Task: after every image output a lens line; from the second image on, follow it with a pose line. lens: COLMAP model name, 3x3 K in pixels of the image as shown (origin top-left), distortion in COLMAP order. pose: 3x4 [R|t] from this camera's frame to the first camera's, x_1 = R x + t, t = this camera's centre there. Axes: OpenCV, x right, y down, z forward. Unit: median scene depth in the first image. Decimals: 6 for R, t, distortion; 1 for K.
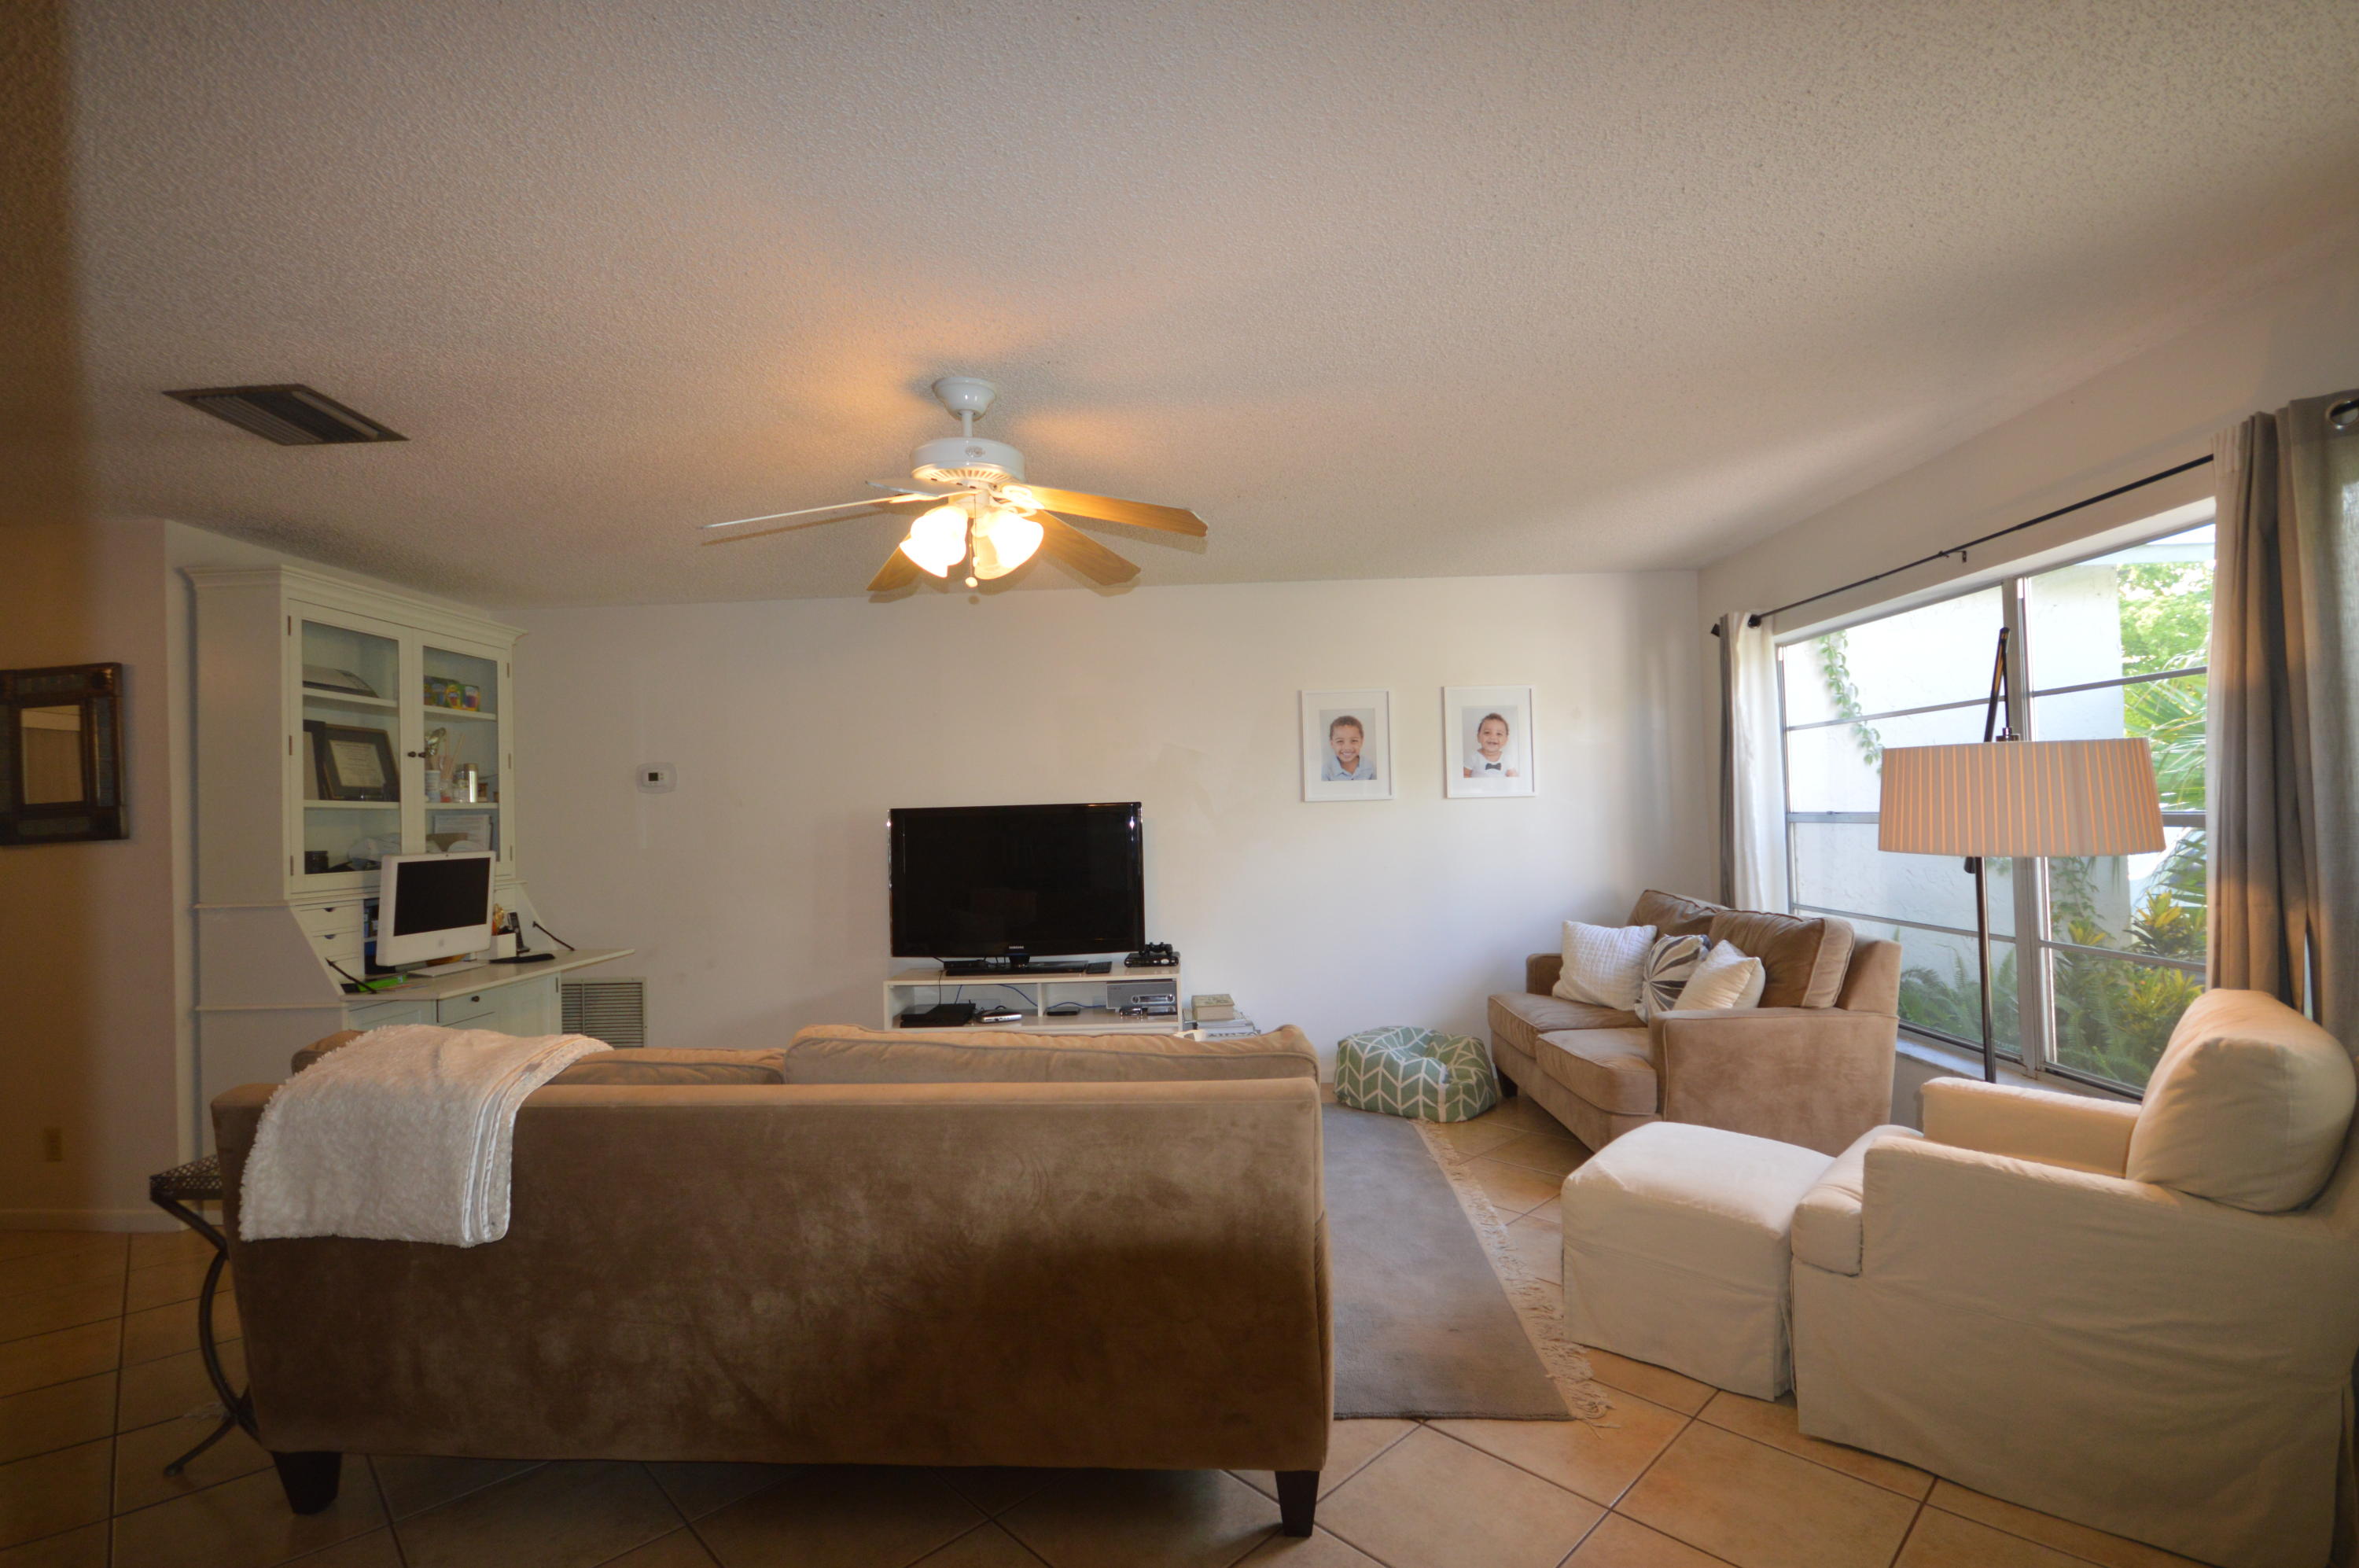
lens RADIAL K [[1058.8, 0, 1179.9], [0, 1058.8, 797.1], [0, 0, 1]] dist [0.016418, -0.013963]
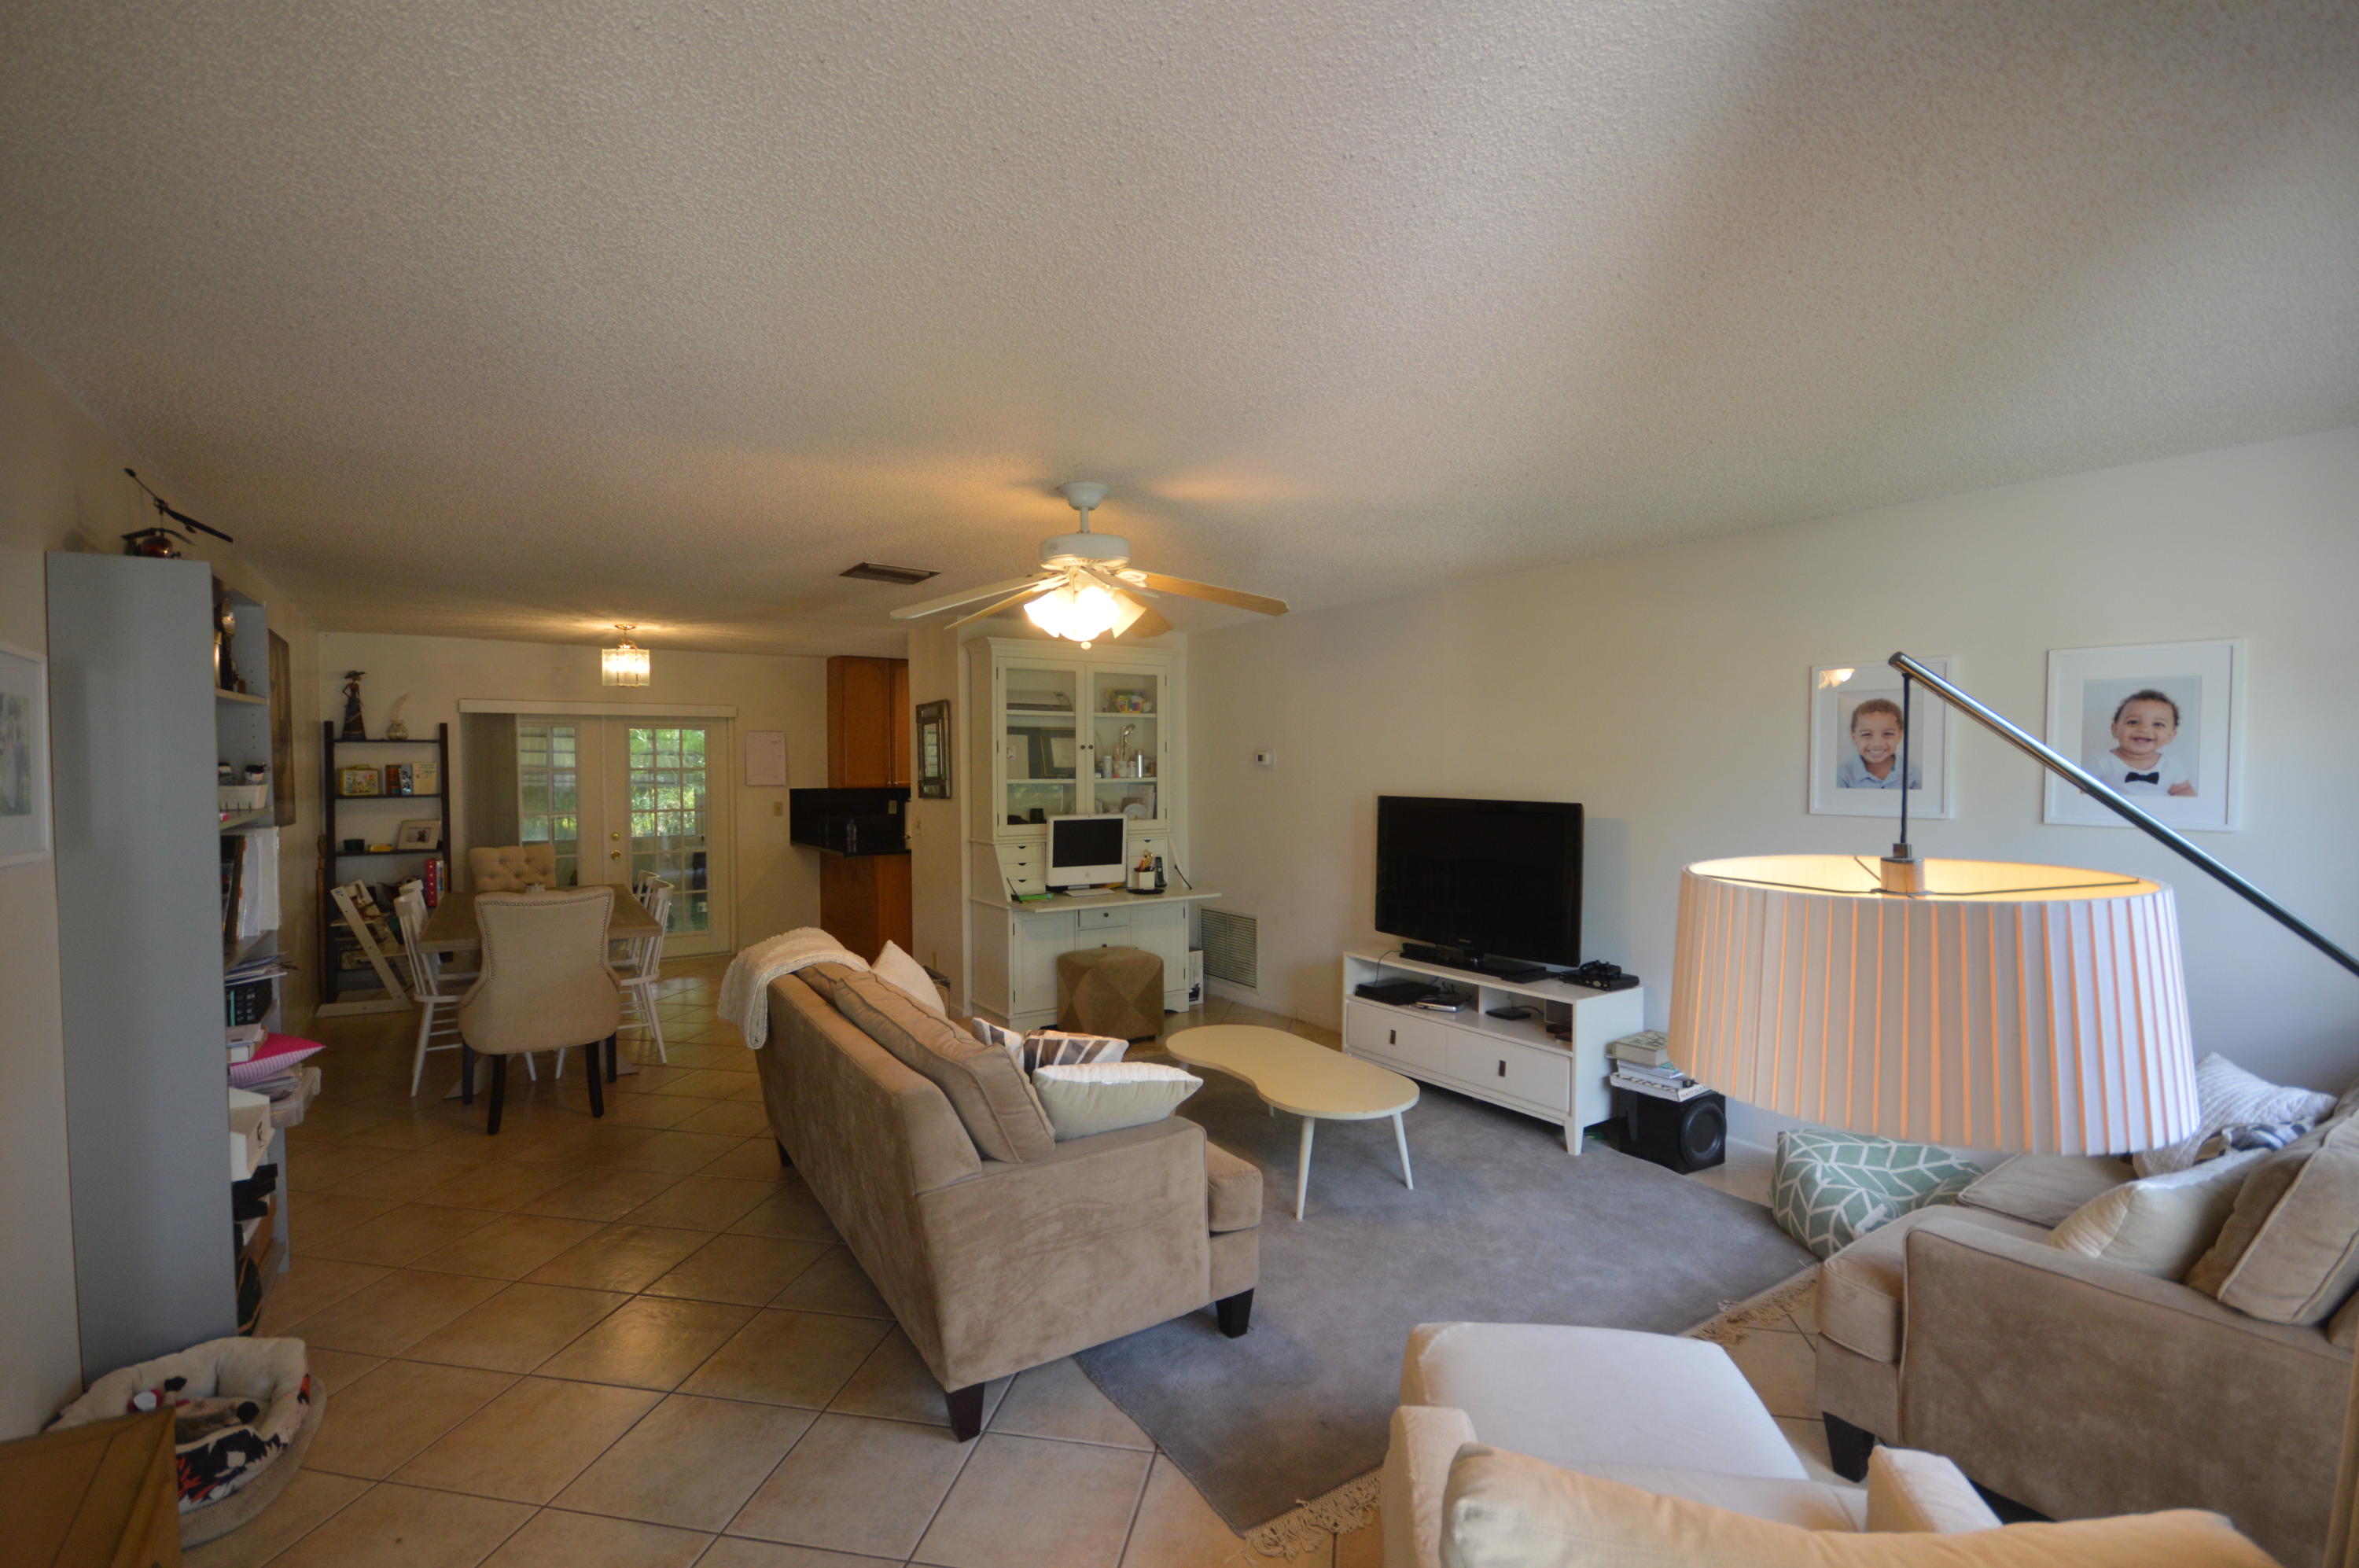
lens RADIAL K [[1058.8, 0, 1179.9], [0, 1058.8, 797.1], [0, 0, 1]] dist [0.016418, -0.013963]
pose [[0.586680, 0.055595, -0.807908, 0.506394], [-0.001493, 0.997713, 0.067572, -0.063270], [0.809817, -0.038437, 0.585422, 0.208265]]
